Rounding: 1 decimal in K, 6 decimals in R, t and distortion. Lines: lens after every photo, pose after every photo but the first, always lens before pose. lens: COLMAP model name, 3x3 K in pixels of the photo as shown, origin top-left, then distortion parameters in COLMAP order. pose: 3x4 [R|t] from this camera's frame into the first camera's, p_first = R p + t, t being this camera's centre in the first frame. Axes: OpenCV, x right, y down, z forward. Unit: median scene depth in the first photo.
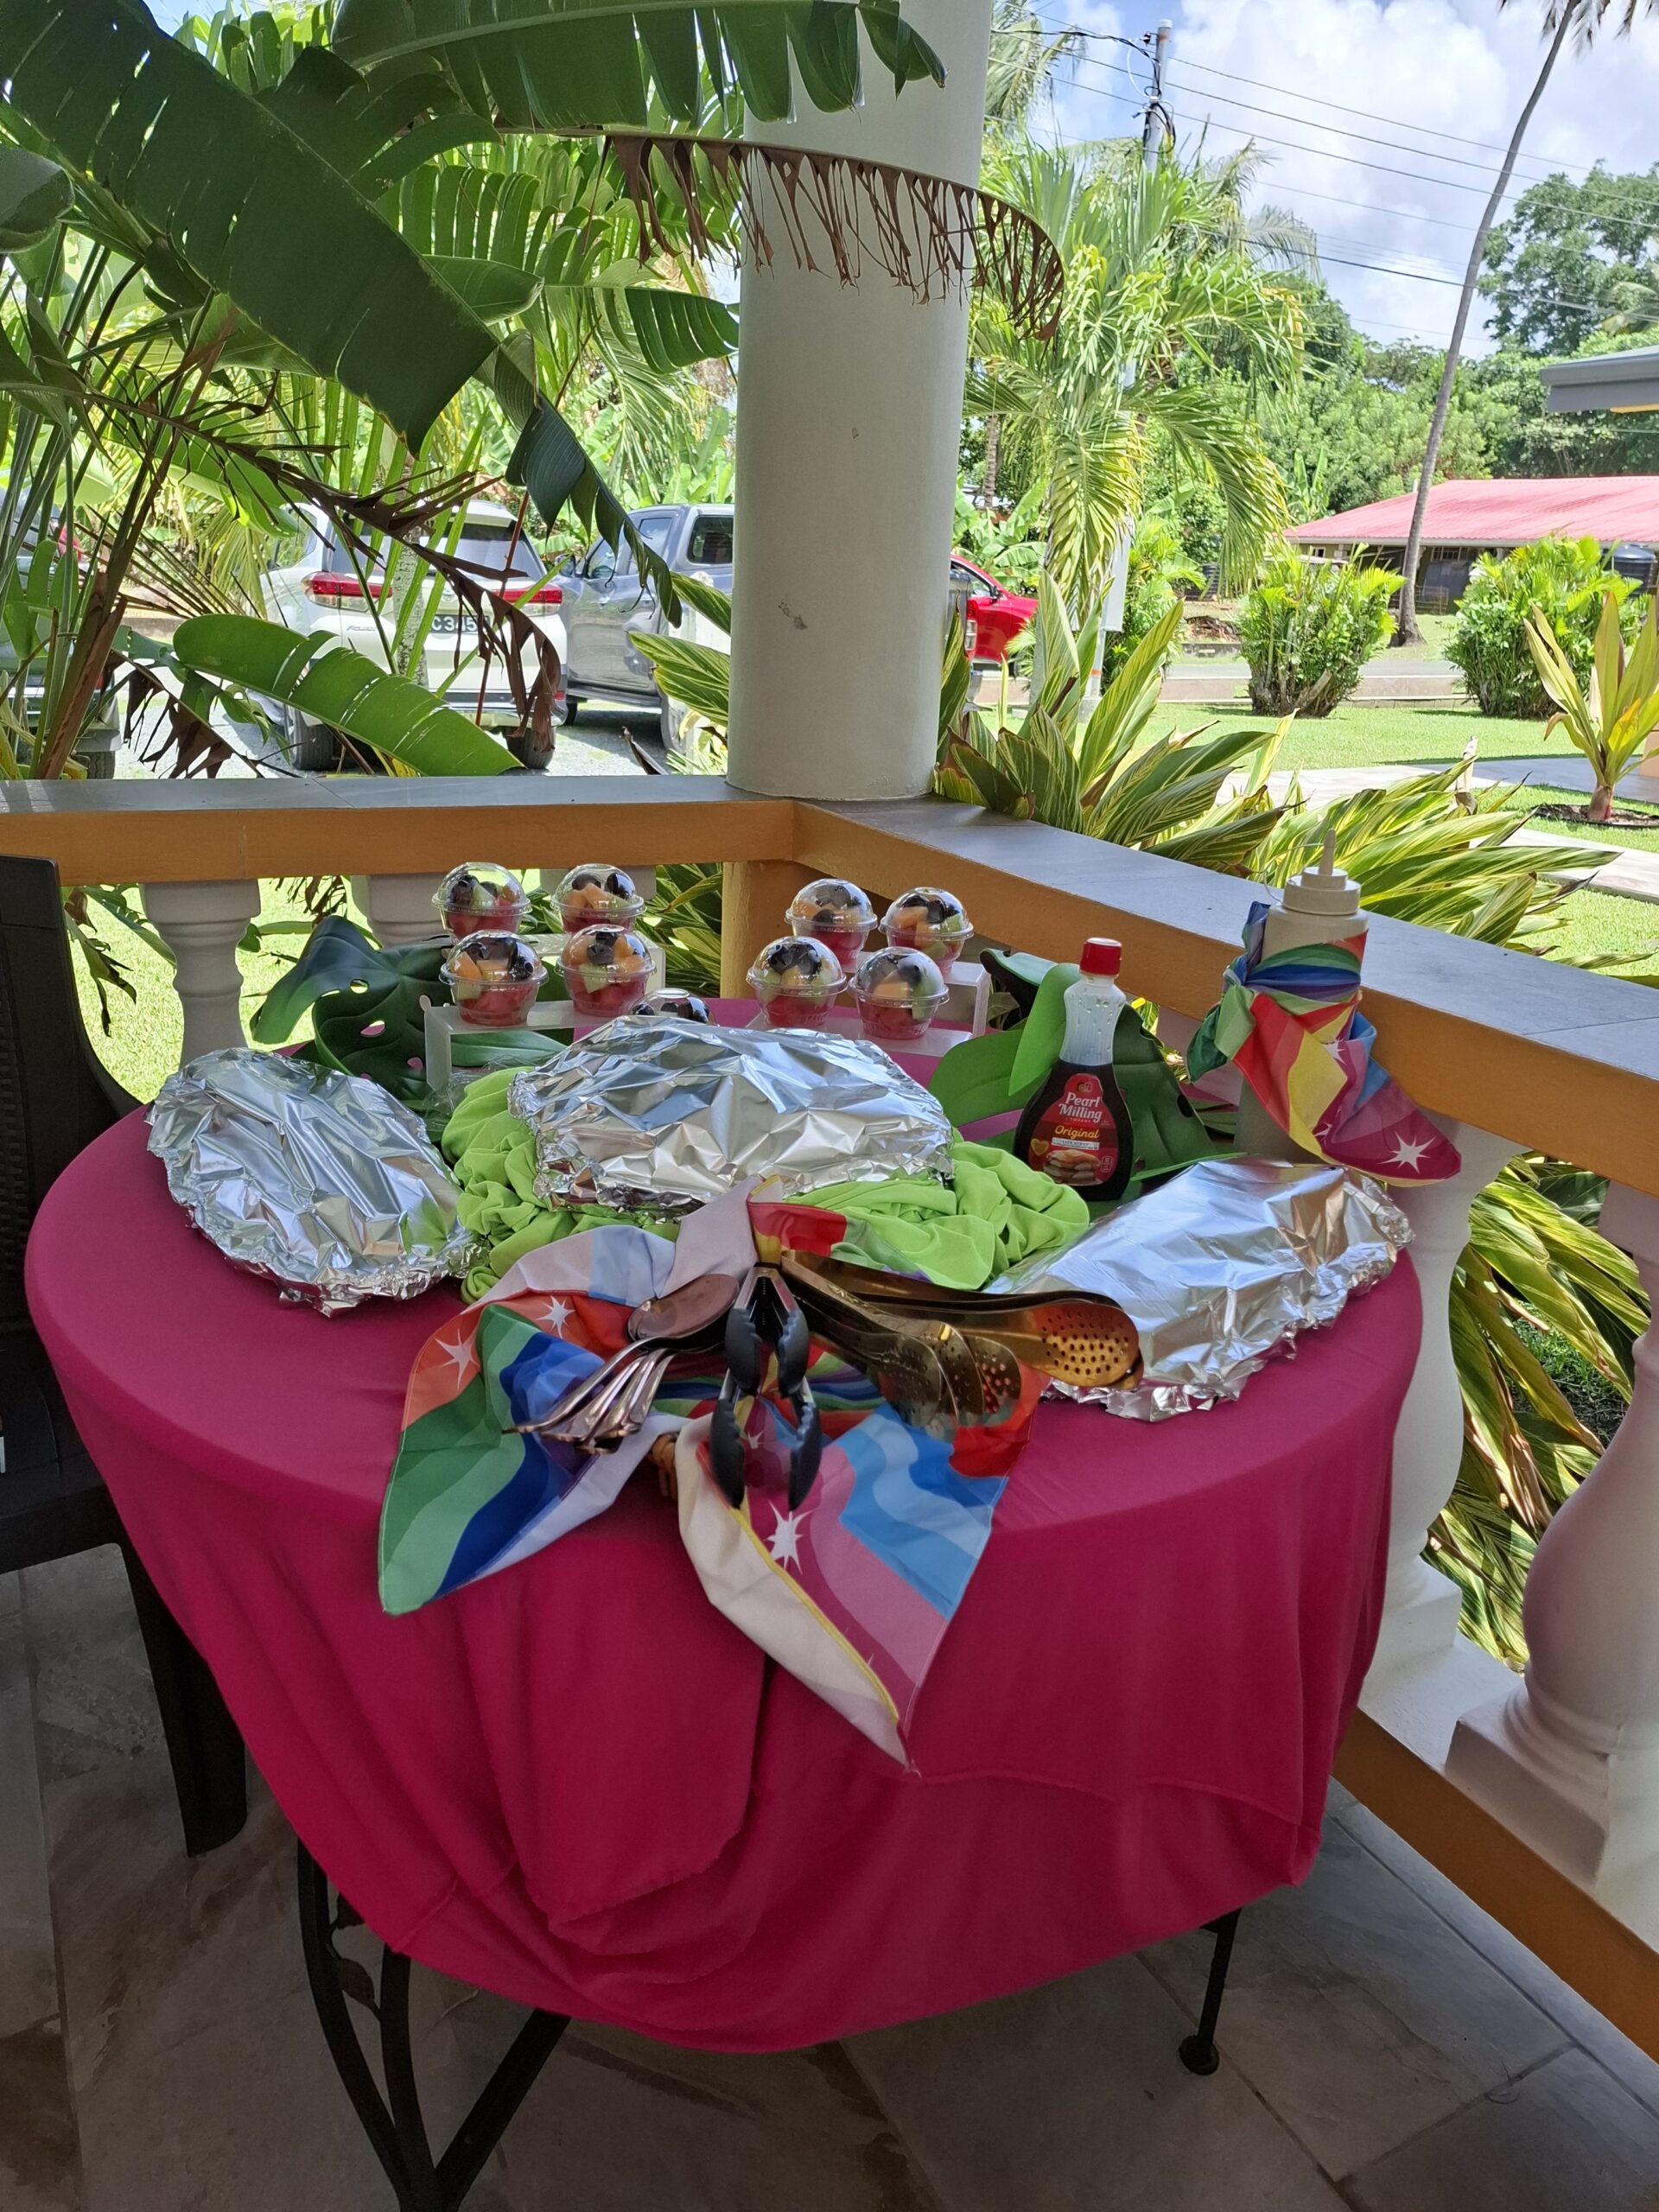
lens RADIAL K [[1546.9, 0, 803.8], [0, 1546.9, 1099.8], [0, 0, 1]] dist [0.043710, -0.044614]
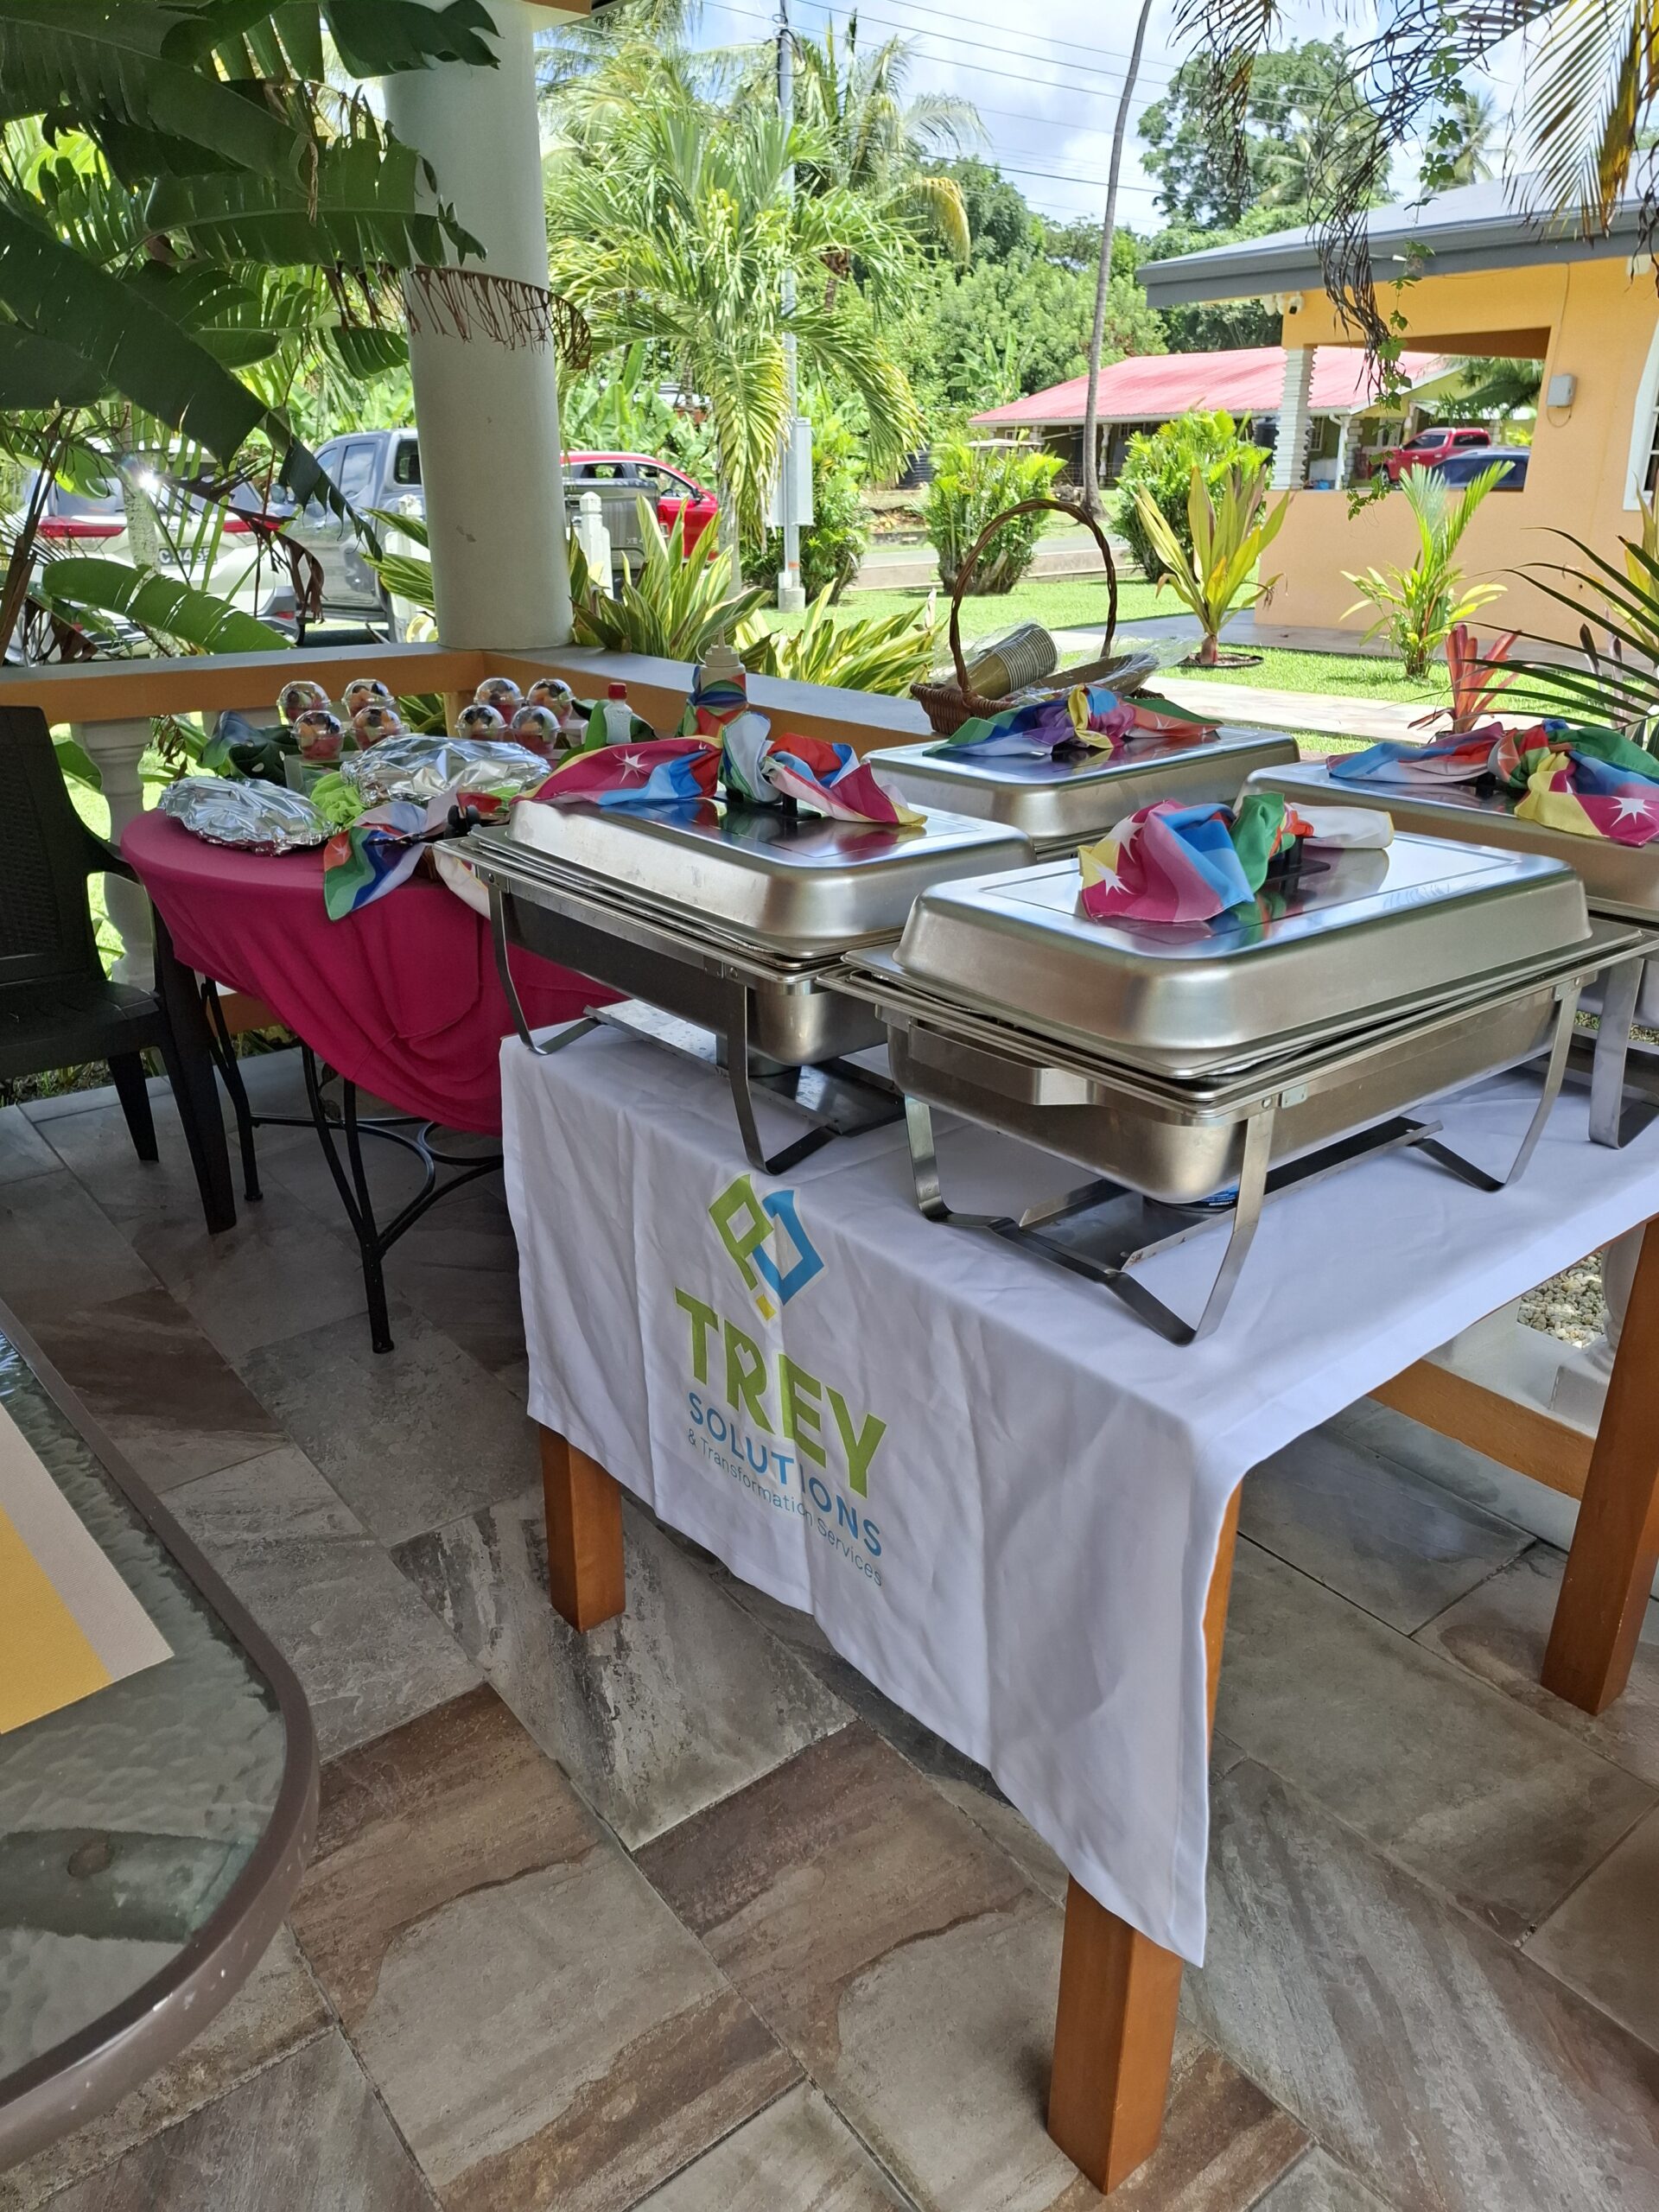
lens RADIAL K [[1538.4, 0, 832.2], [0, 1538.4, 1102.8], [0, 0, 1]] dist [0.060389, -0.078014]
pose [[0.981703, -0.118636, 0.148945, 0.011419], [0.109635, 0.991692, 0.067284, 0.042012], [-0.155690, -0.049724, 0.986554, -0.137814]]
